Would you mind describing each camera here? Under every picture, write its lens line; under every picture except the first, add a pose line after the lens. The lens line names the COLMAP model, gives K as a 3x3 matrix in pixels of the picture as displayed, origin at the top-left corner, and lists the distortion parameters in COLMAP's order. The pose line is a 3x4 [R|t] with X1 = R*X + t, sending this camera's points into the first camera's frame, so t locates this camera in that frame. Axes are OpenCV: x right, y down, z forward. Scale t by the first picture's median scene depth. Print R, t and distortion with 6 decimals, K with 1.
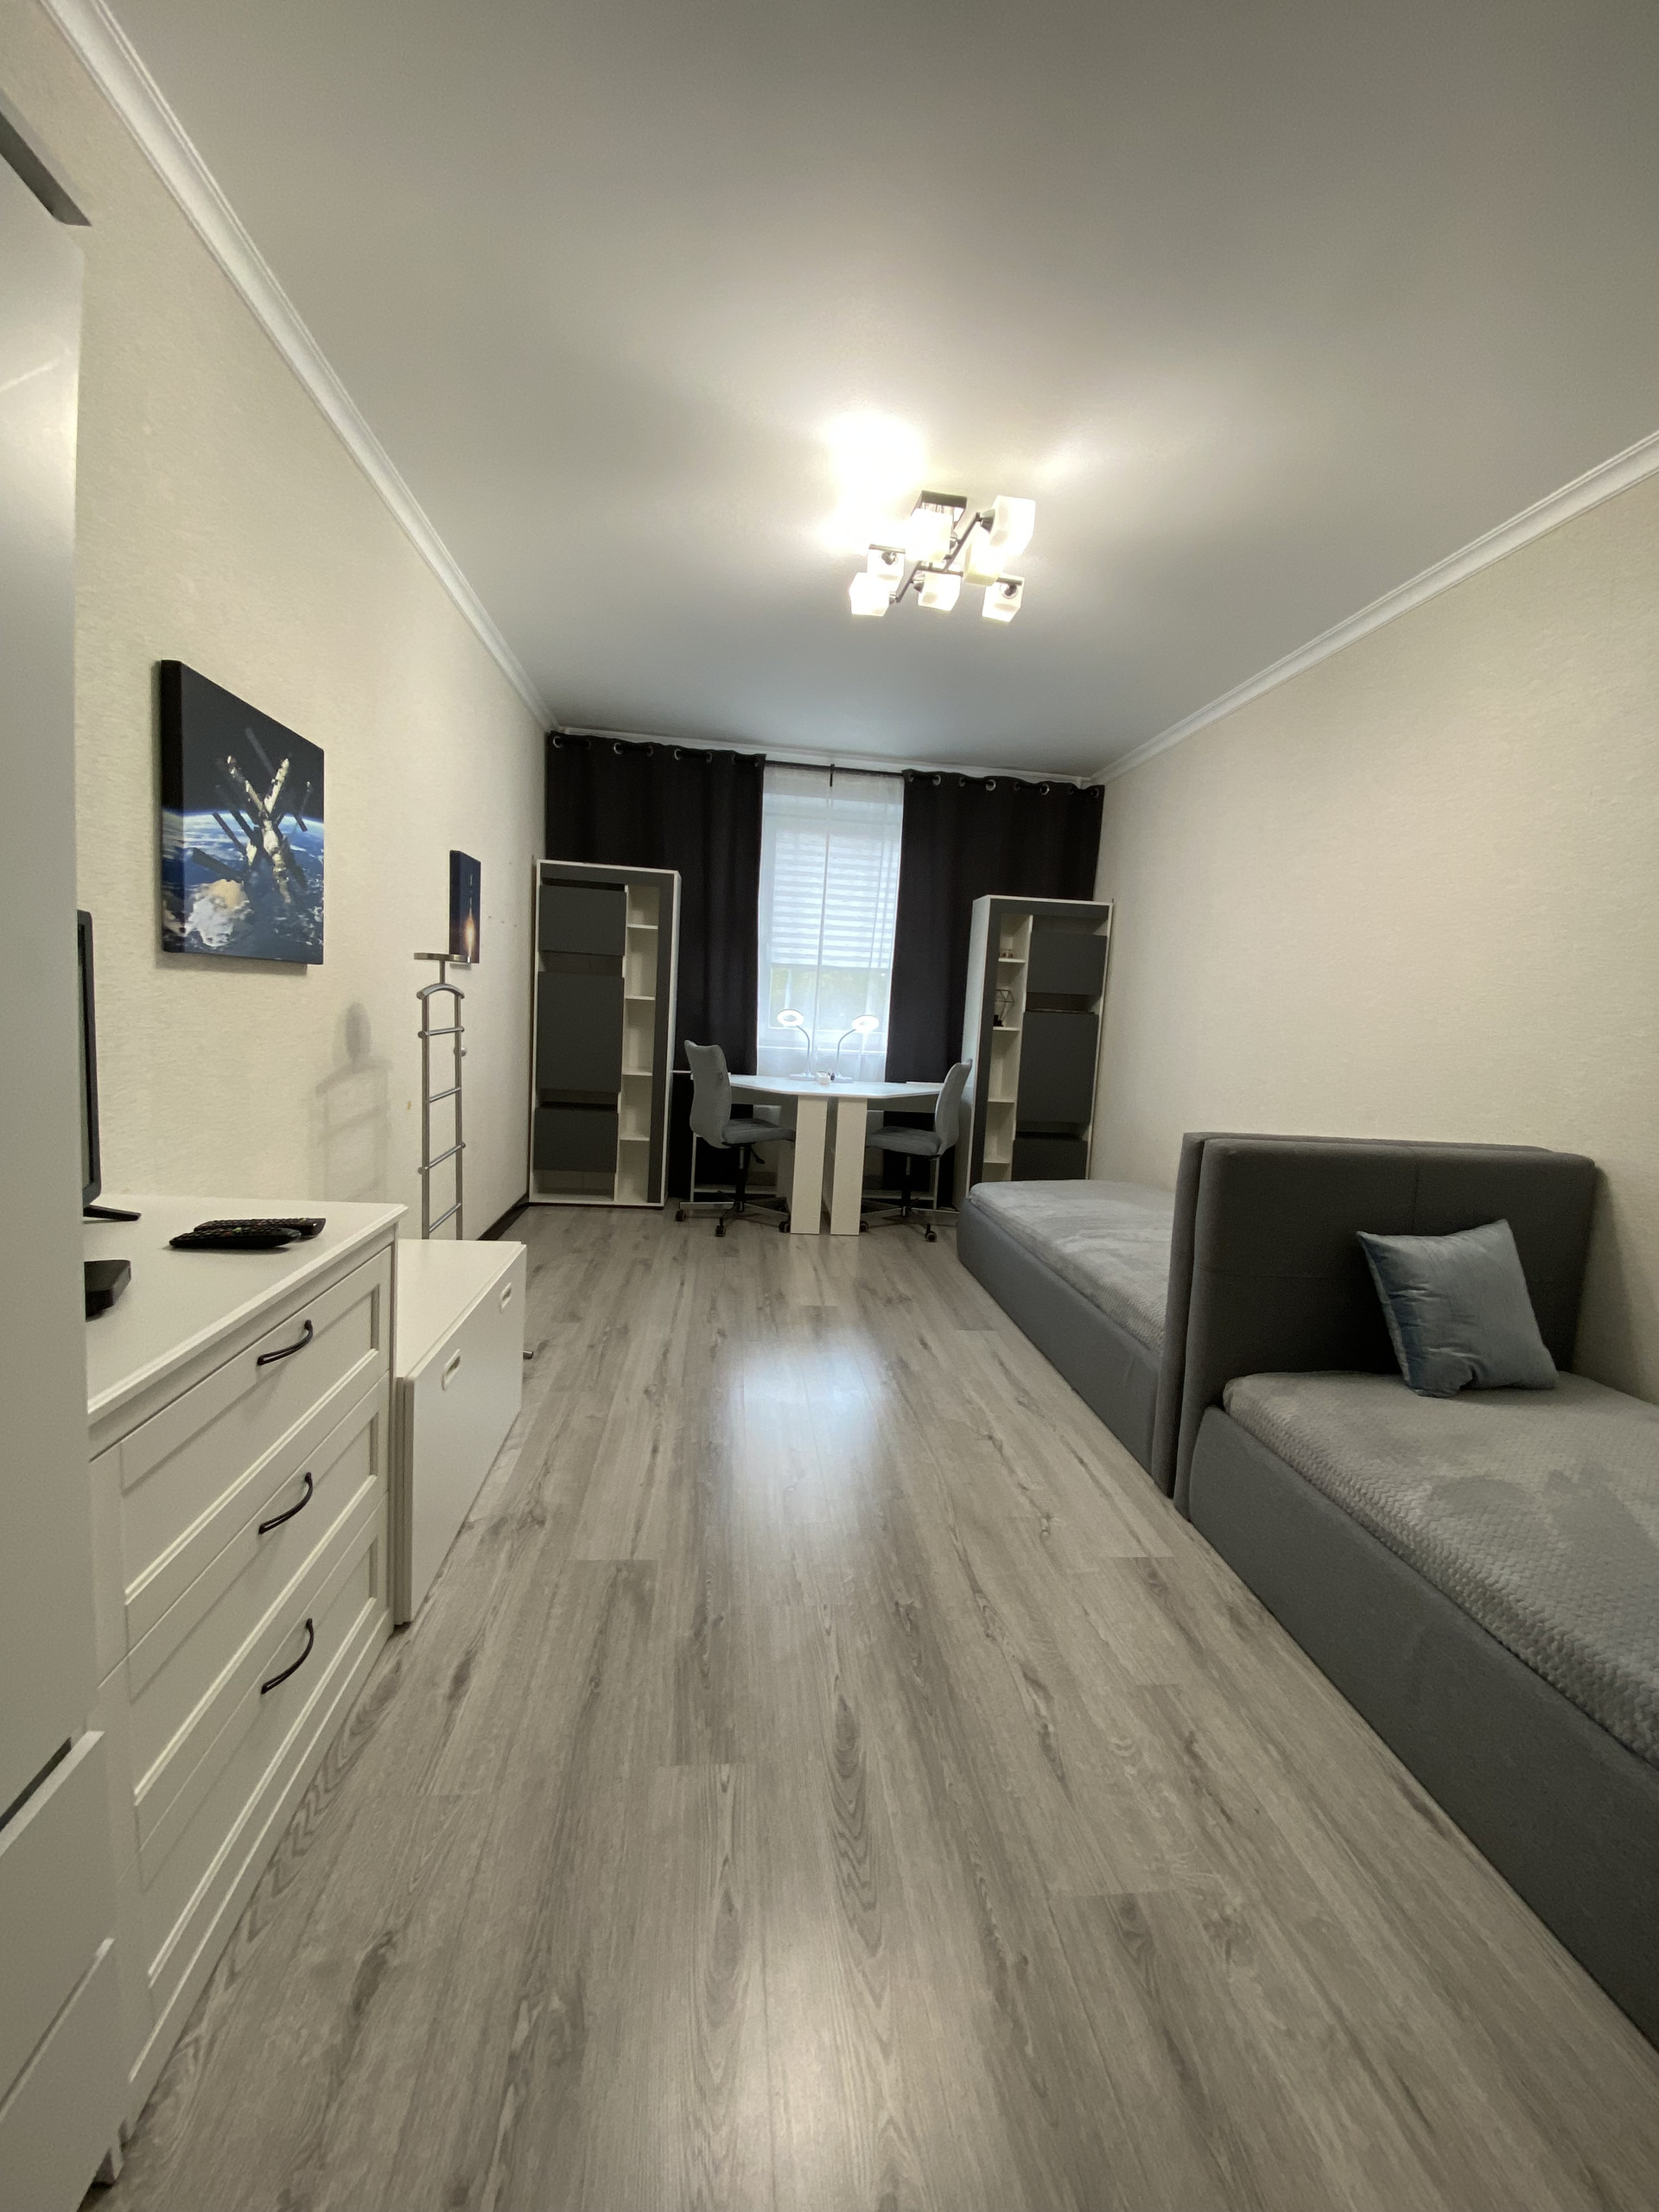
lens RADIAL K [[898.6, 0, 832.5], [0, 898.6, 1100.8], [0, 0, 1]] dist [0.019062, -0.019513]
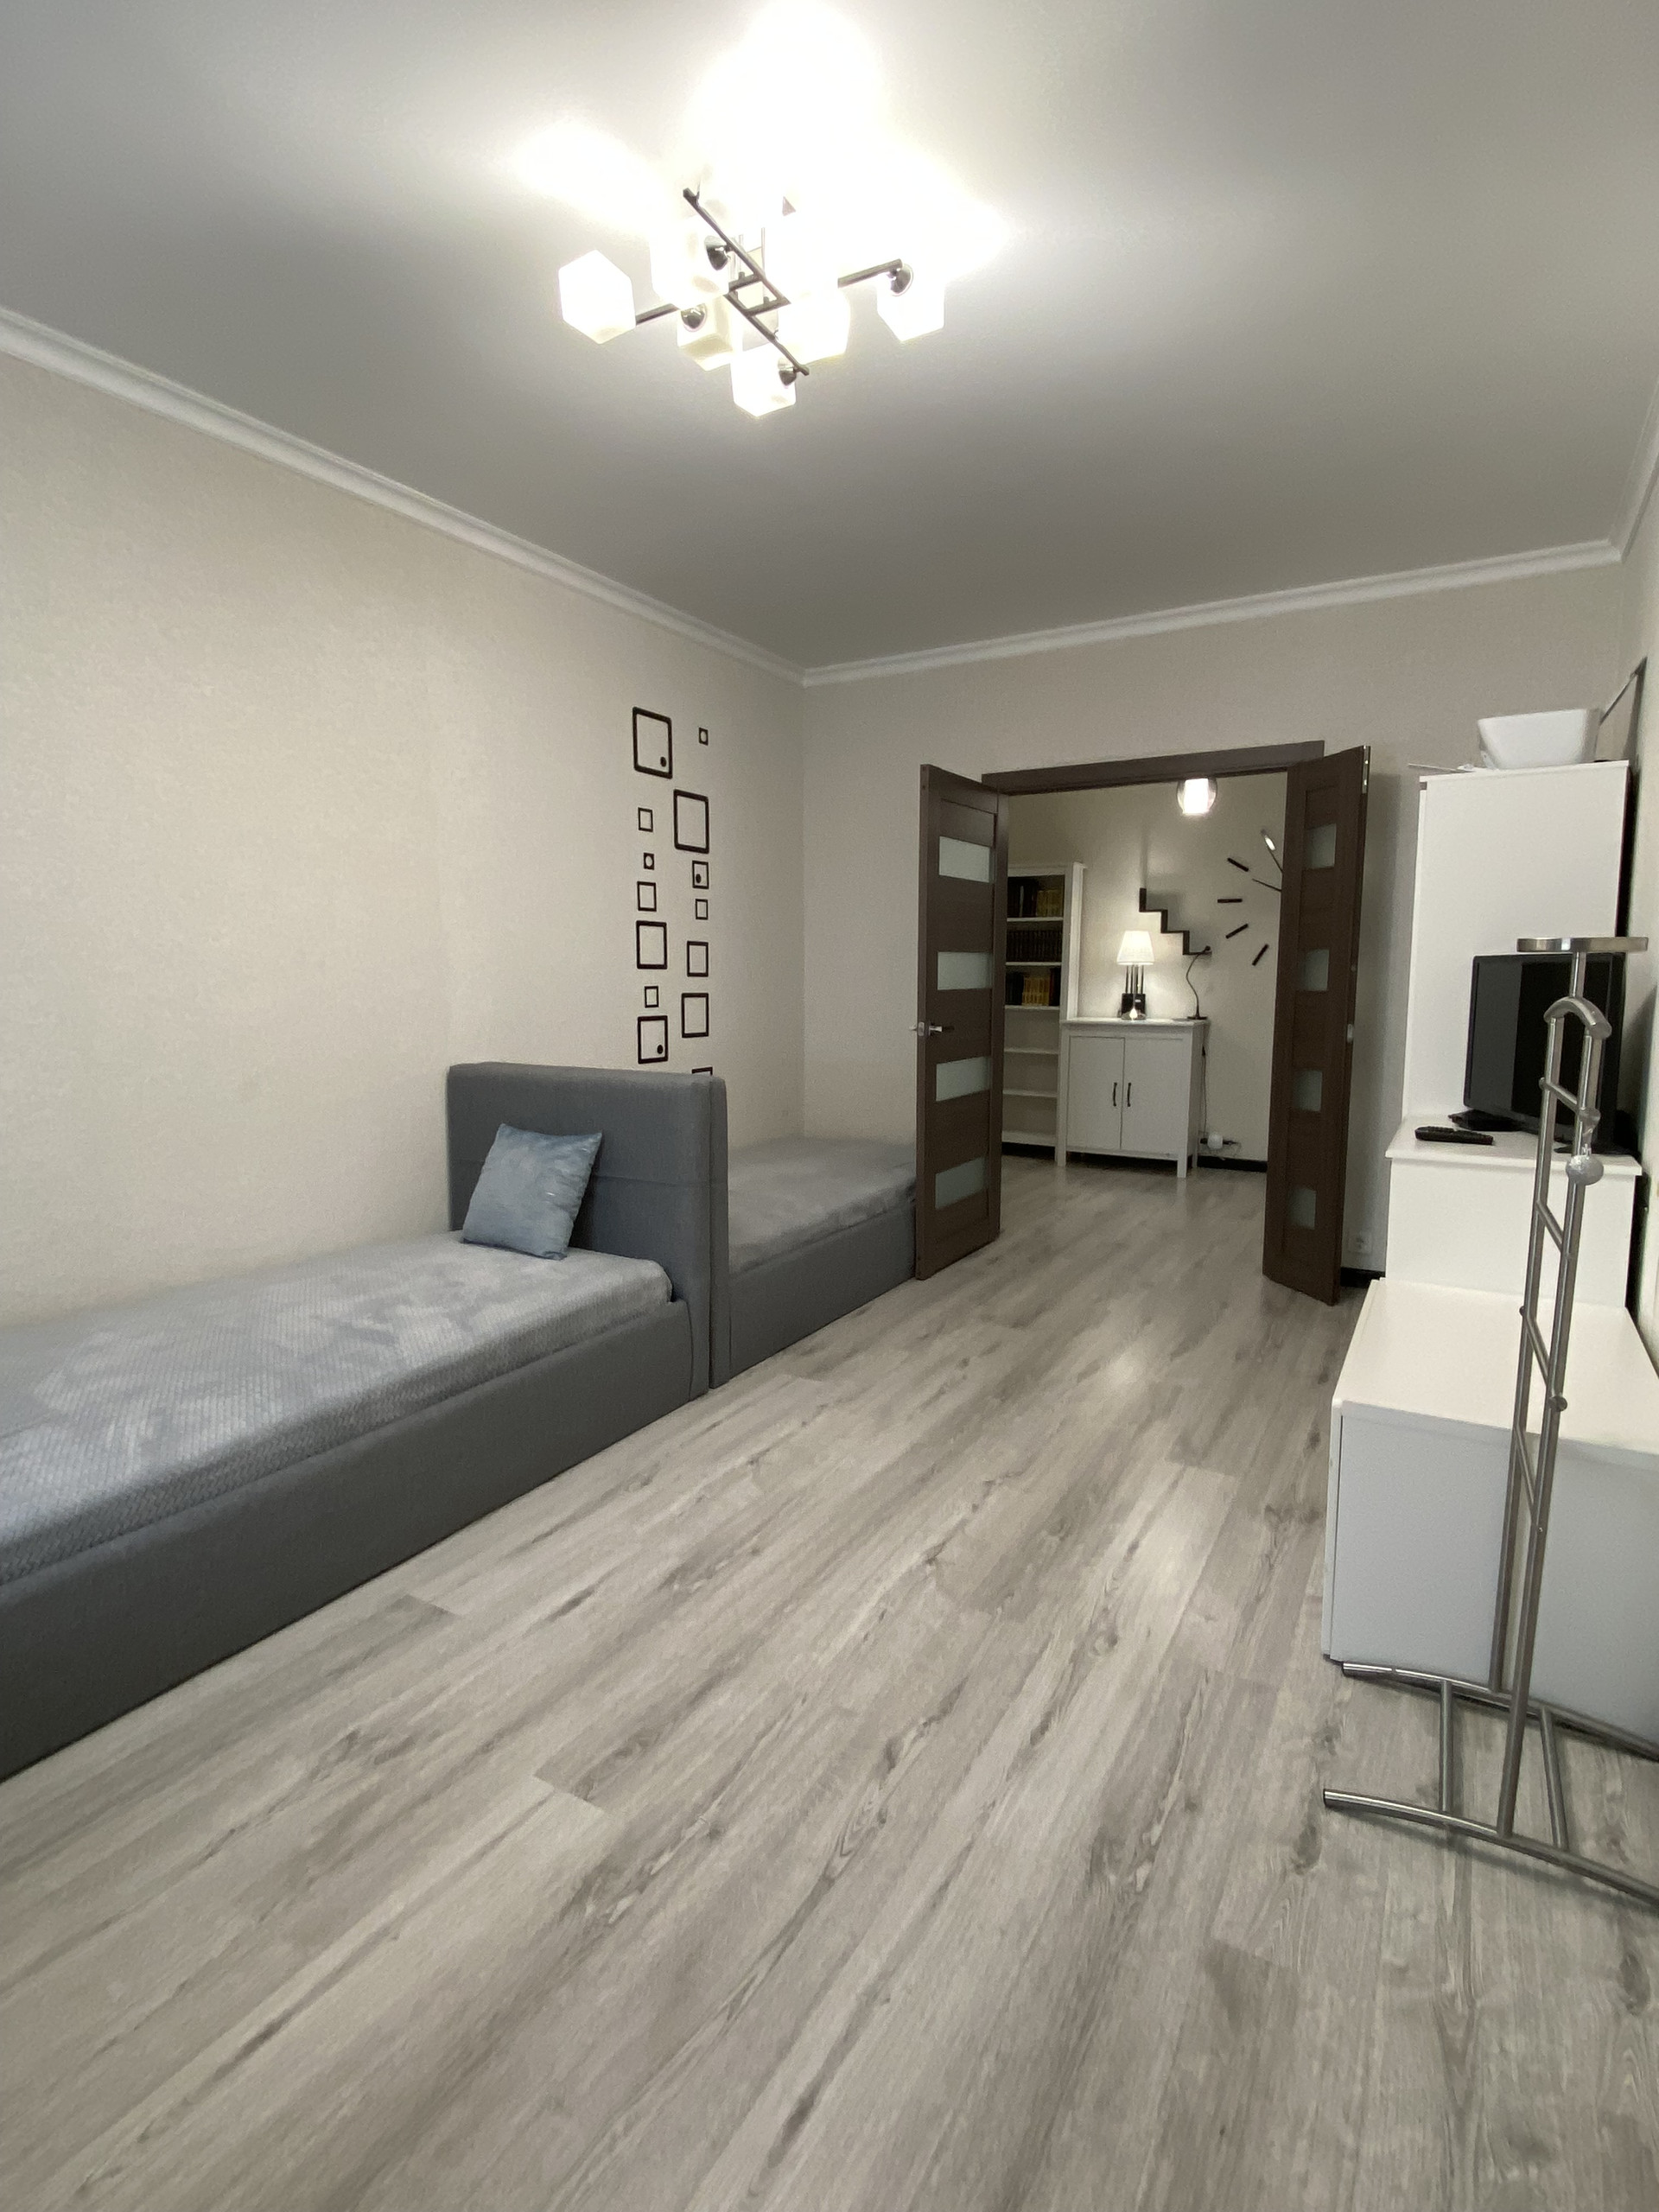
lens RADIAL K [[1113.7, 0, 829.5], [0, 1113.7, 1106.0], [0, 0, 1]] dist [0.095171, -0.092082]
pose [[-0.807979, -0.127383, 0.575277, -0.291284], [0.014019, 0.971918, 0.234901, -0.137455], [-0.589044, 0.197859, -0.783504, 1.070726]]
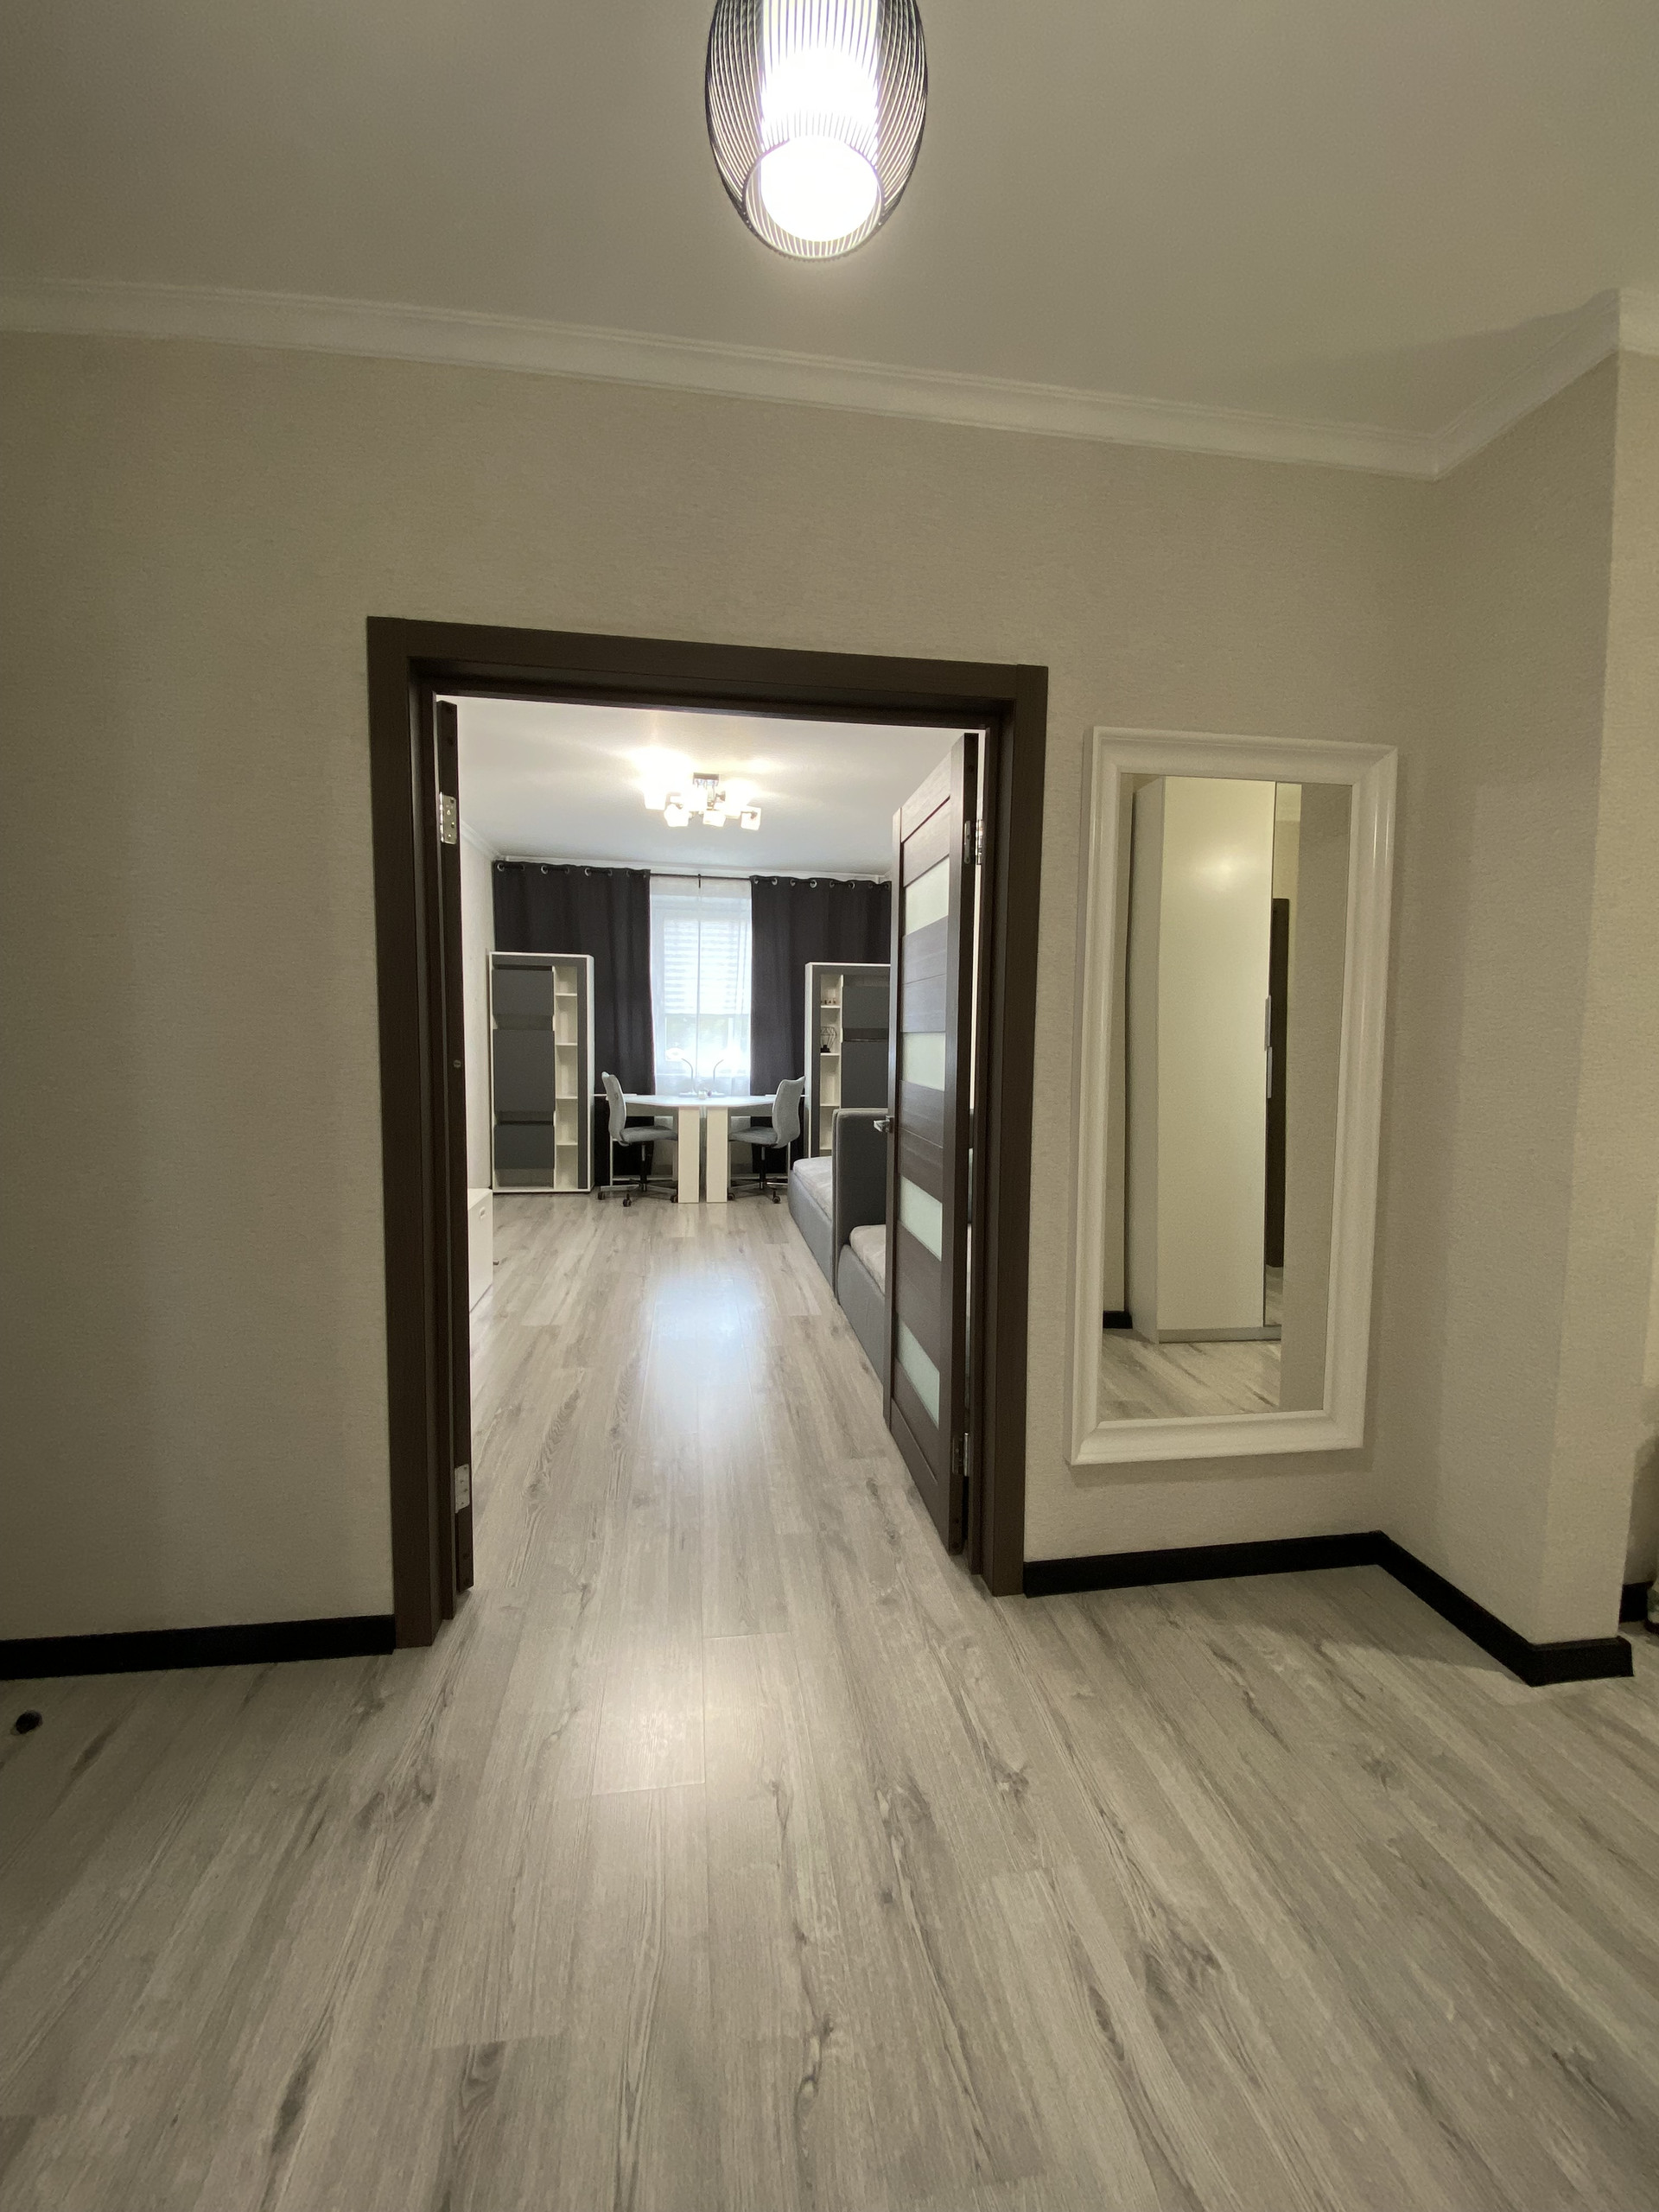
lens RADIAL K [[898.6, 0, 832.5], [0, 898.6, 1100.8], [0, 0, 1]] dist [0.019062, -0.019513]
pose [[0.998152, -0.044007, 0.041904, 0.164119], [0.045122, 0.998642, -0.026050, 0.036247], [-0.040700, 0.027893, 0.998782, -0.503194]]
